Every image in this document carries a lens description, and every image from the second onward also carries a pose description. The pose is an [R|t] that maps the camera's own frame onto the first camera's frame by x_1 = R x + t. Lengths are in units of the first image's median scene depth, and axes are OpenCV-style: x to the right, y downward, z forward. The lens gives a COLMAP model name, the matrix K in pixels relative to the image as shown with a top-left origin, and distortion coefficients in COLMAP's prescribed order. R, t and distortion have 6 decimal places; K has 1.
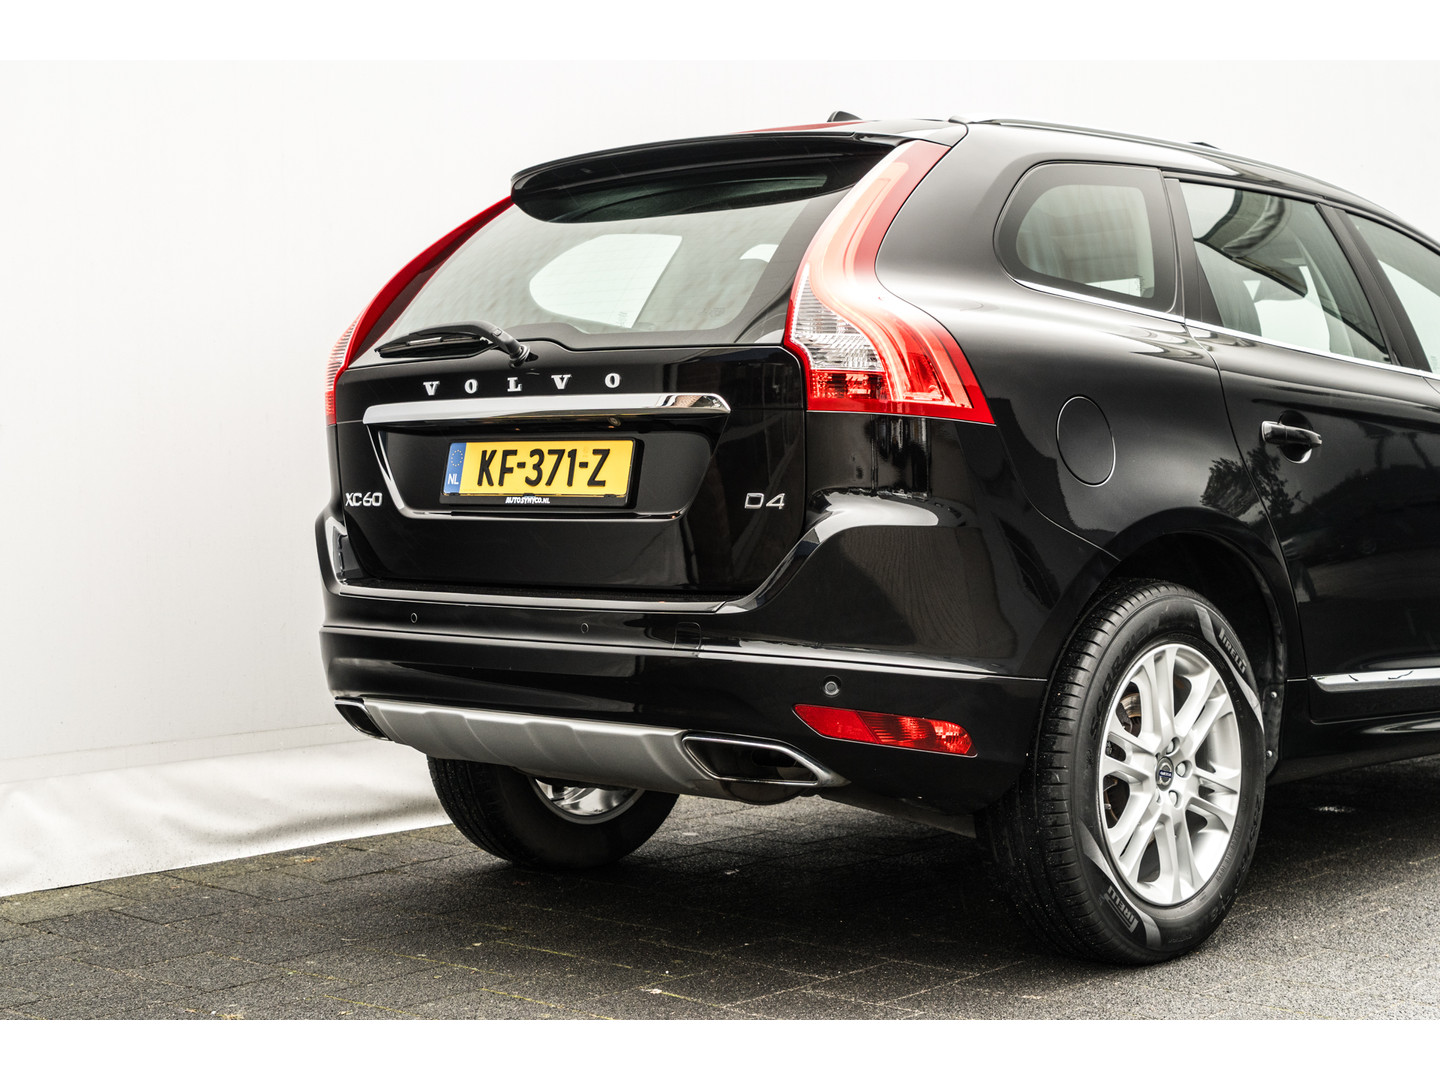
lens RADIAL K [[2393.3, 0, 720.0], [0, 2393.3, 540.0], [0, 0, 1]] dist [-0.000061, -0.005035]
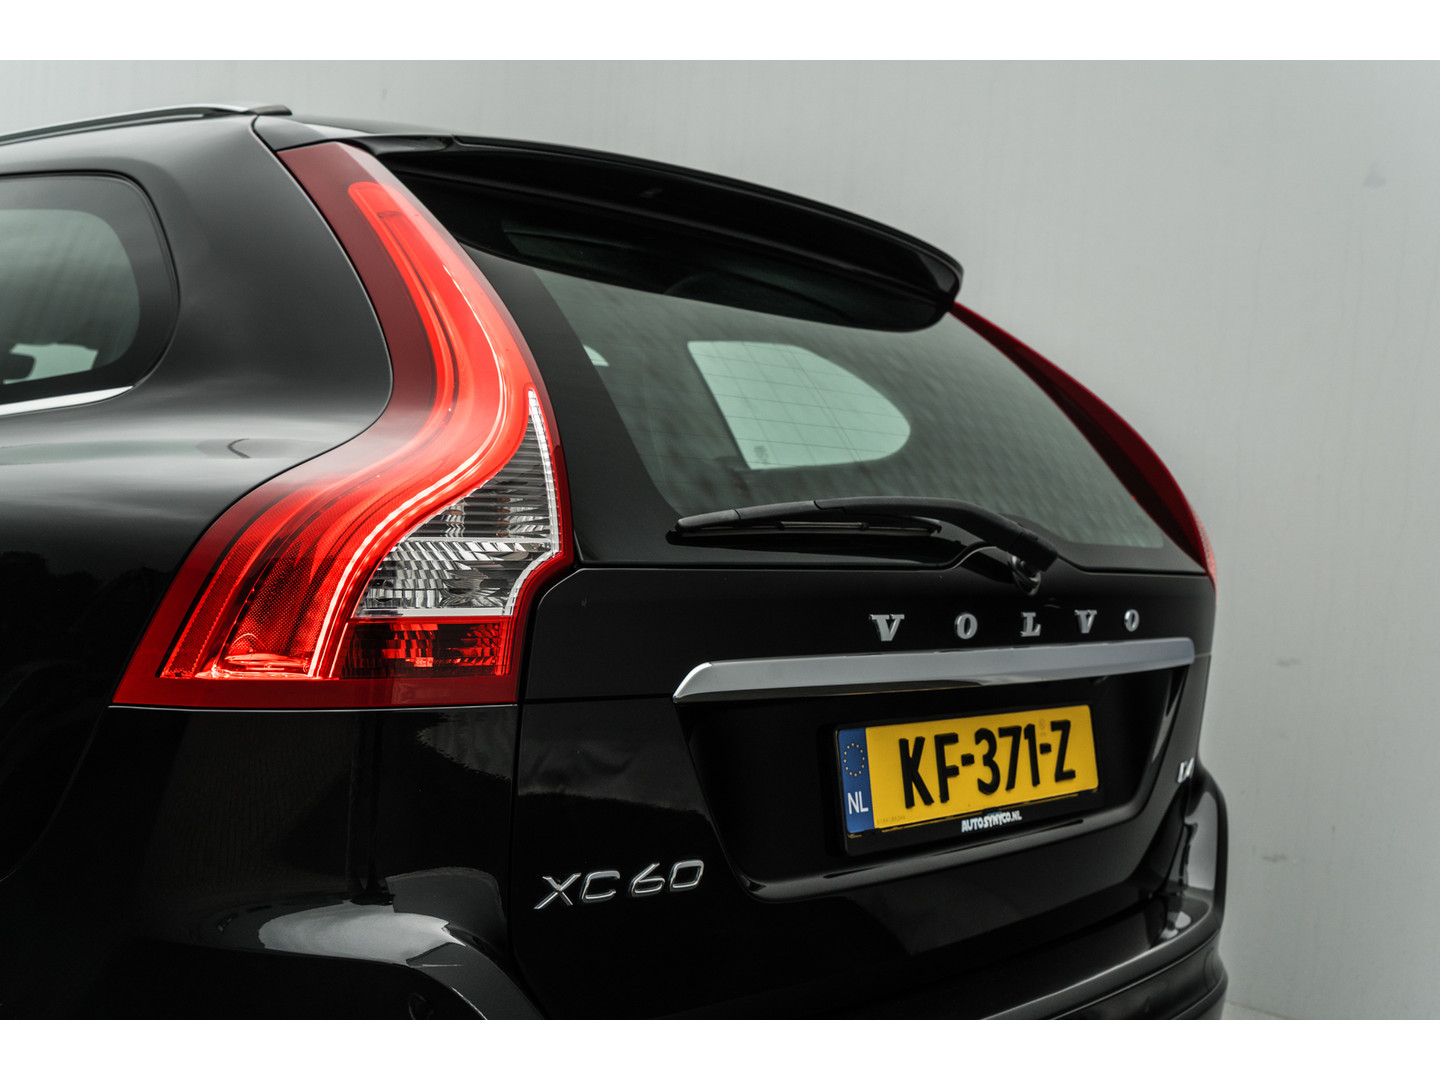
lens RADIAL K [[1598.0, 0, 720.0], [0, 1598.0, 540.0], [0, 0, 1]] dist [-0.011083, -0.000872]
pose [[-0.032154, -0.015917, 0.999356, -0.462903], [-0.029110, 0.999464, 0.014982, -0.088166], [-0.999059, -0.028610, -0.032600, 1.080968]]
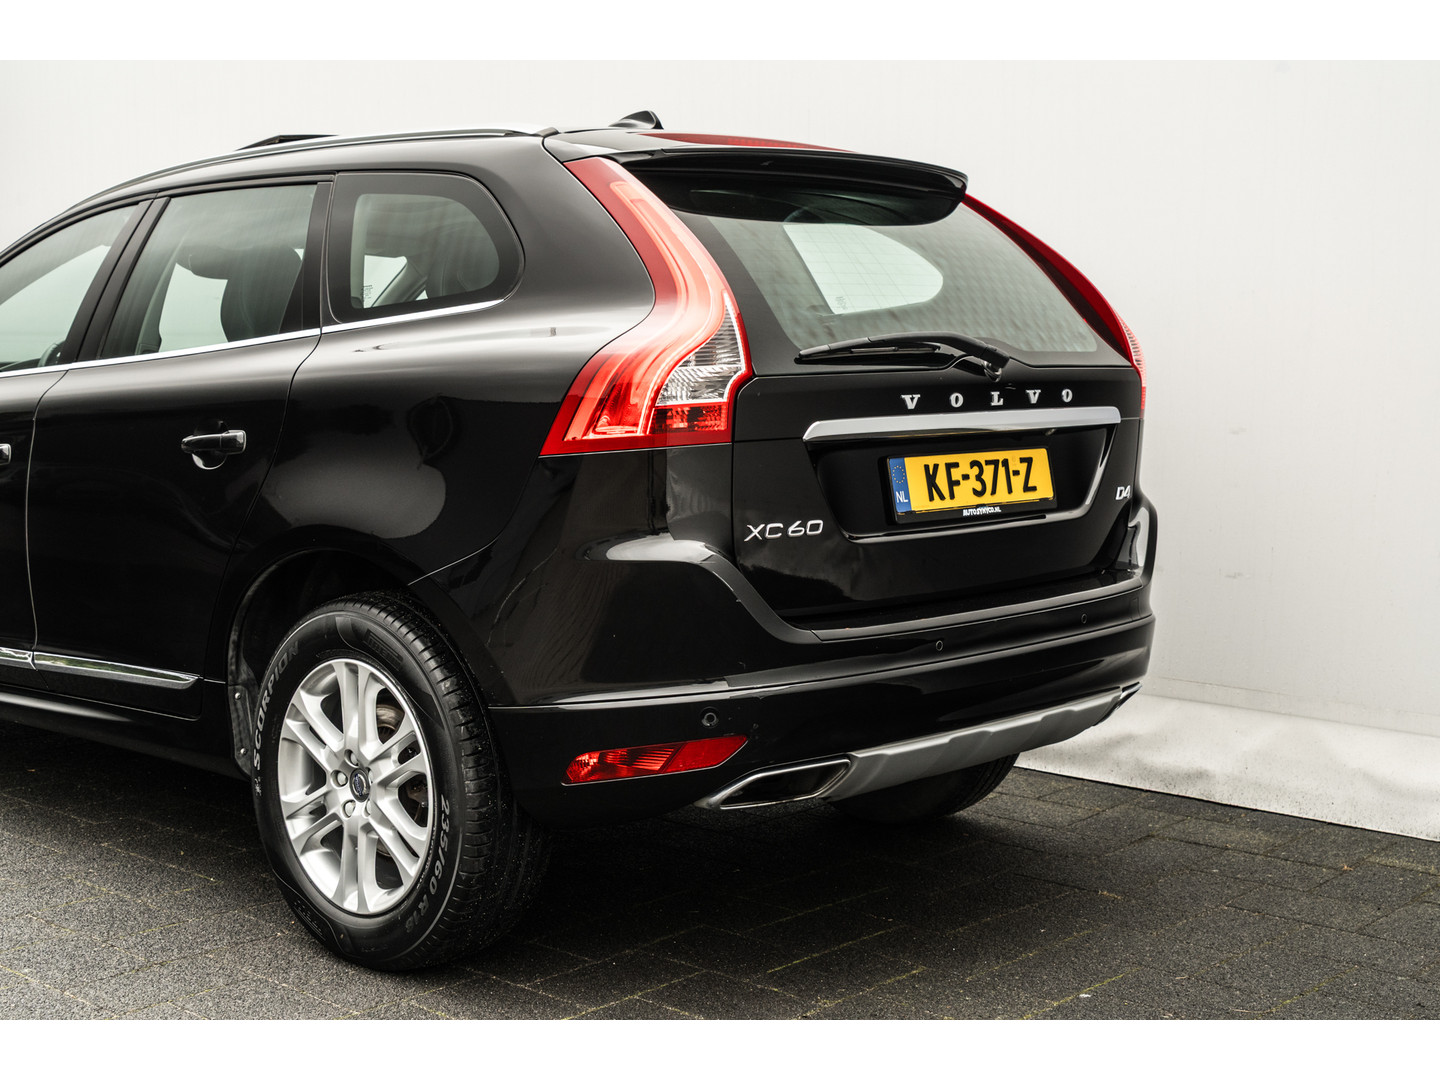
lens RADIAL K [[1994.1, 0, 720.0], [0, 1994.1, 540.0], [0, 0, 1]] dist [0.002509, -0.008641]
pose [[0.007084, -0.092607, 0.995678, -0.934375], [0.034187, 0.995143, 0.092314, -0.086974], [-0.999390, 0.033385, 0.010216, 1.104791]]
